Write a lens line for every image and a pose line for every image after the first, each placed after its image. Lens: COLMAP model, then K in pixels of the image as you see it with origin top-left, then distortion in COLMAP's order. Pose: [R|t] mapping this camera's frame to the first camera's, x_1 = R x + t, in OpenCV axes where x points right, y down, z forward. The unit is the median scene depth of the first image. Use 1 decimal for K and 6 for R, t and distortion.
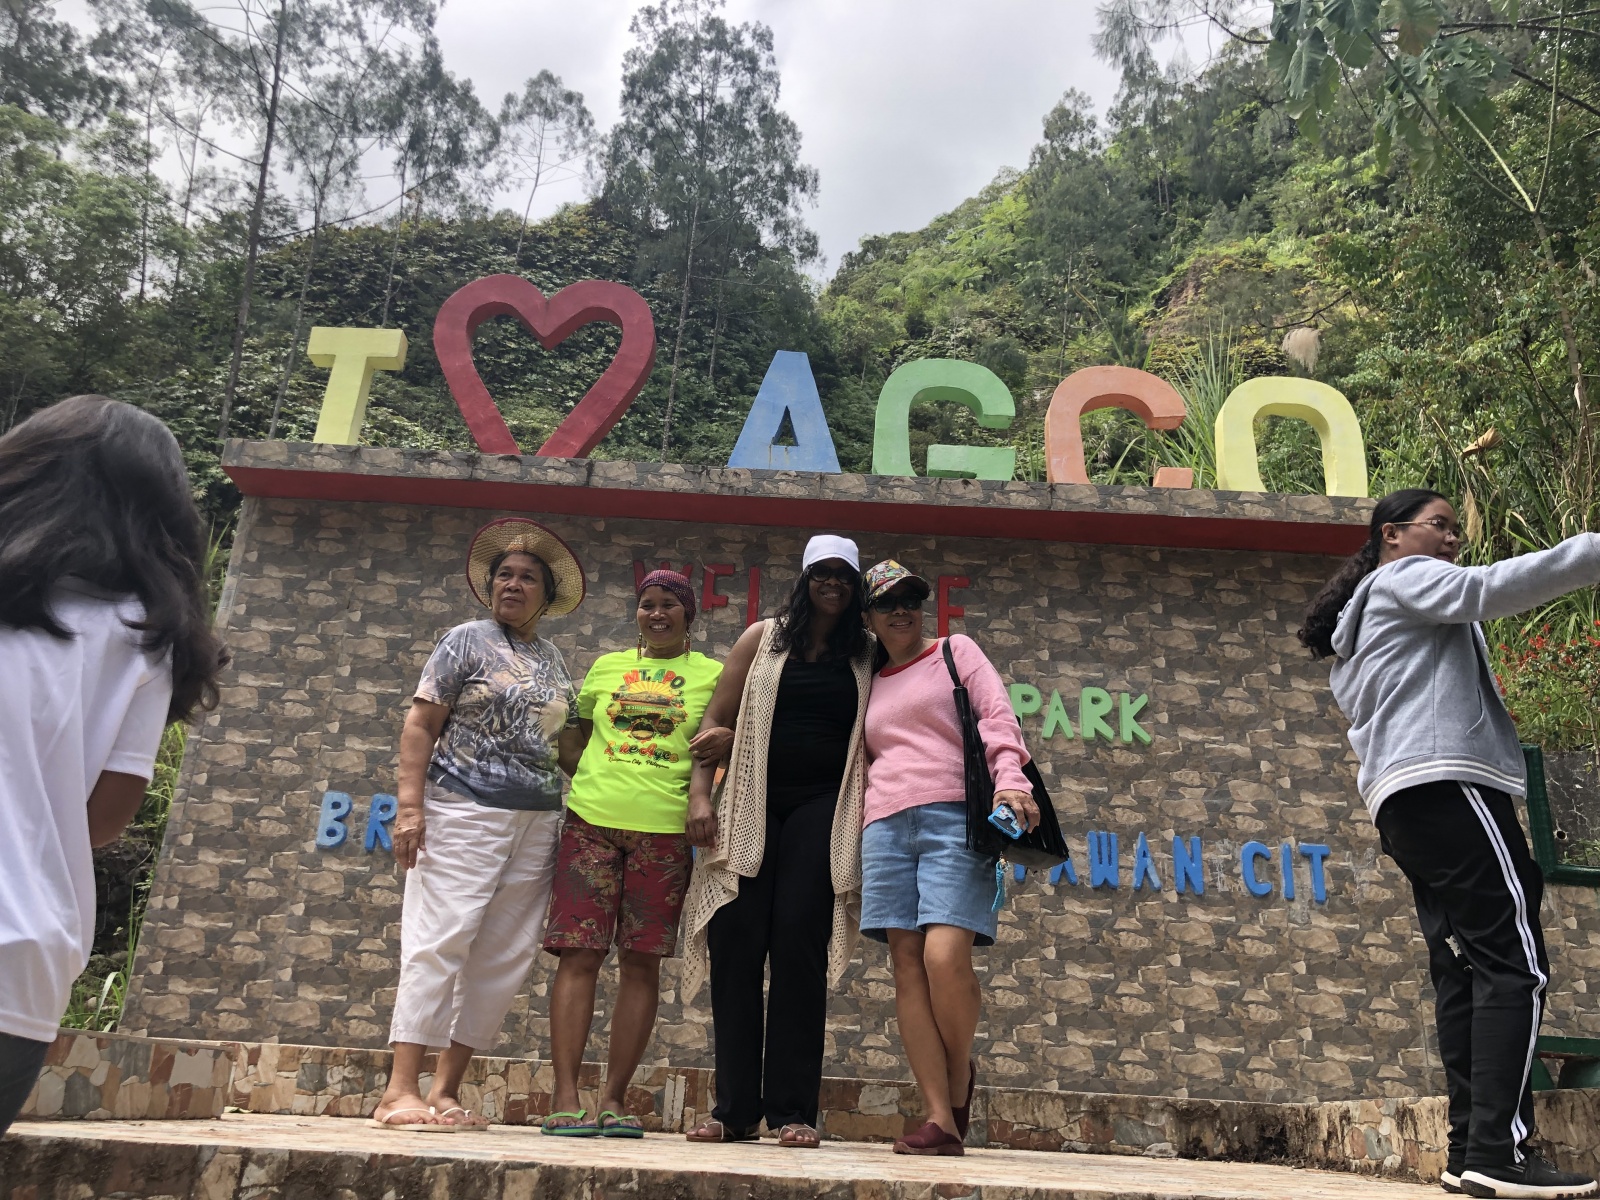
lens RADIAL K [[1325.0, 0, 797.0], [0, 1325.0, 595.9], [0, 0, 1]] dist [0.029555, -0.039984]
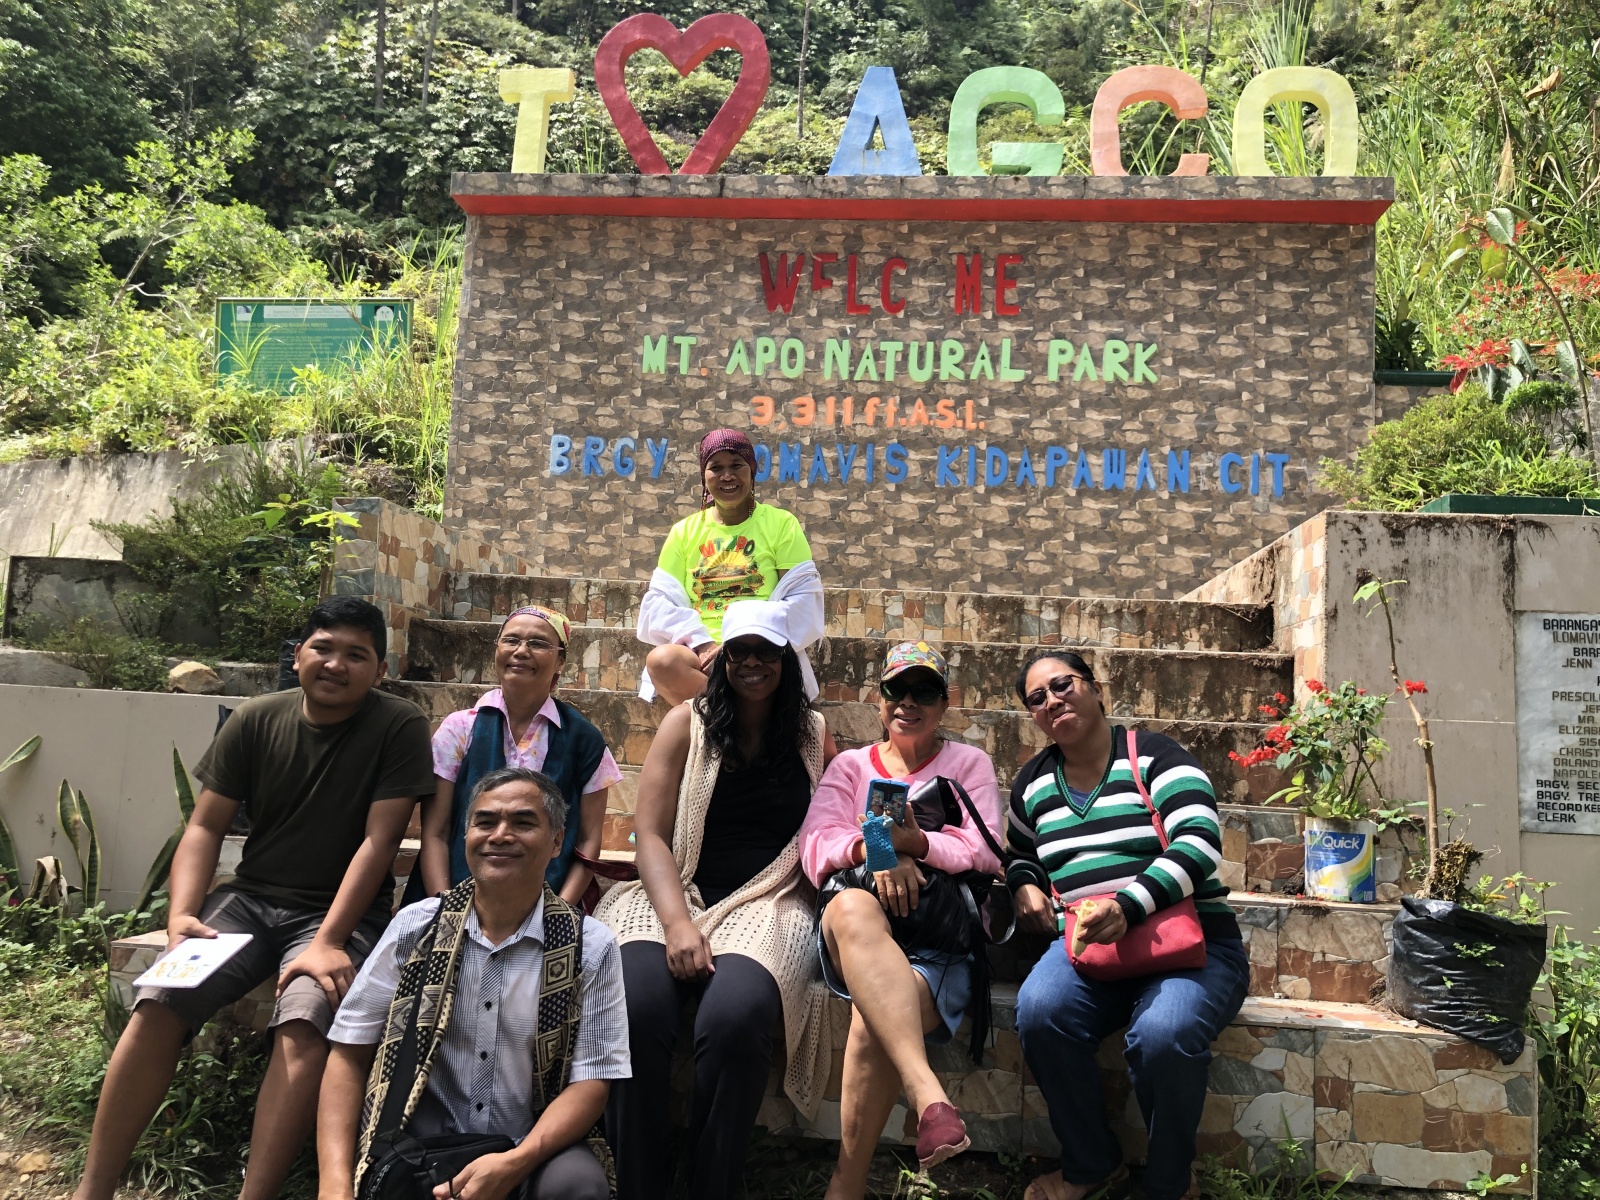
lens RADIAL K [[1315.2, 0, 800.0], [0, 1315.2, 600.0], [0, 0, 1]] dist [0.121707, -0.278755]
pose [[0.993148, -0.012349, -0.116212, 0.060130], [0.042994, 0.963270, 0.265069, -0.040432], [0.108670, -0.268249, 0.957201, -0.323644]]
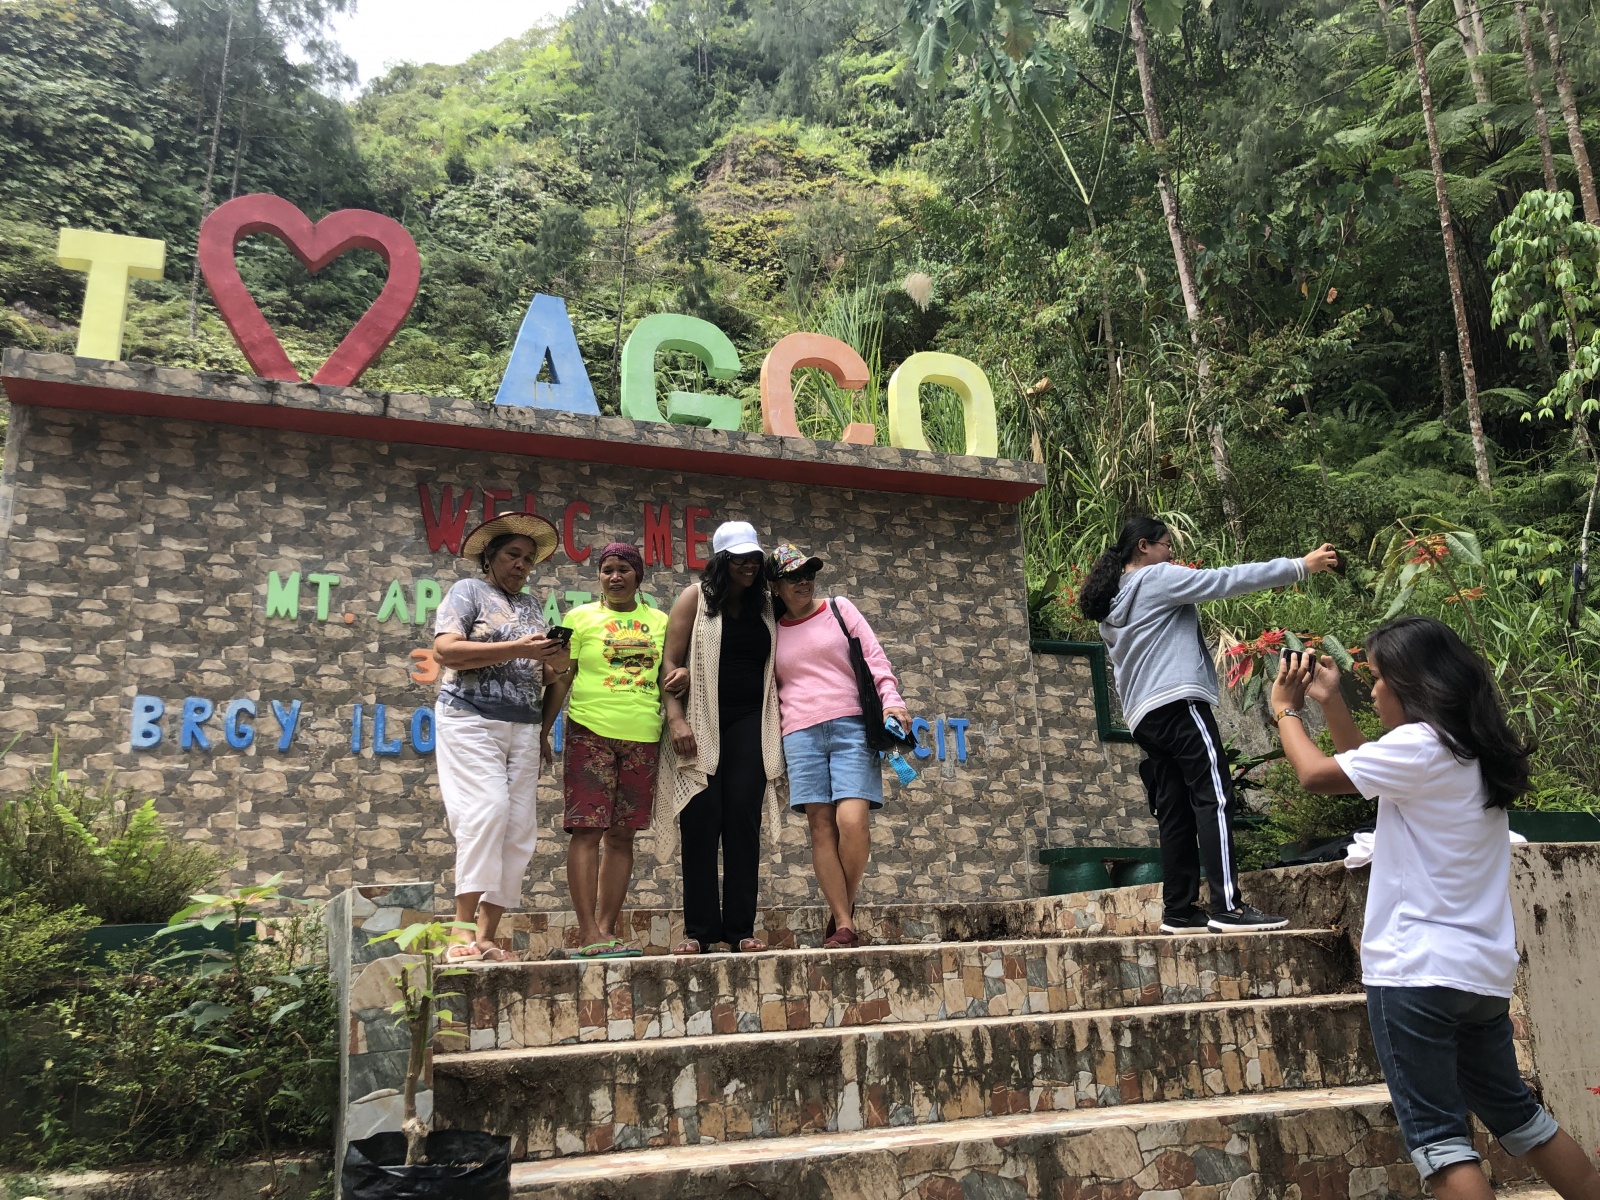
lens RADIAL K [[1325.0, 0, 797.0], [0, 1325.0, 595.9], [0, 0, 1]] dist [0.029555, -0.039984]
pose [[0.934613, 0.005518, 0.355624, -0.213800], [-0.044216, 0.993926, 0.100782, -0.056828], [-0.352908, -0.109916, 0.929180, -0.150892]]
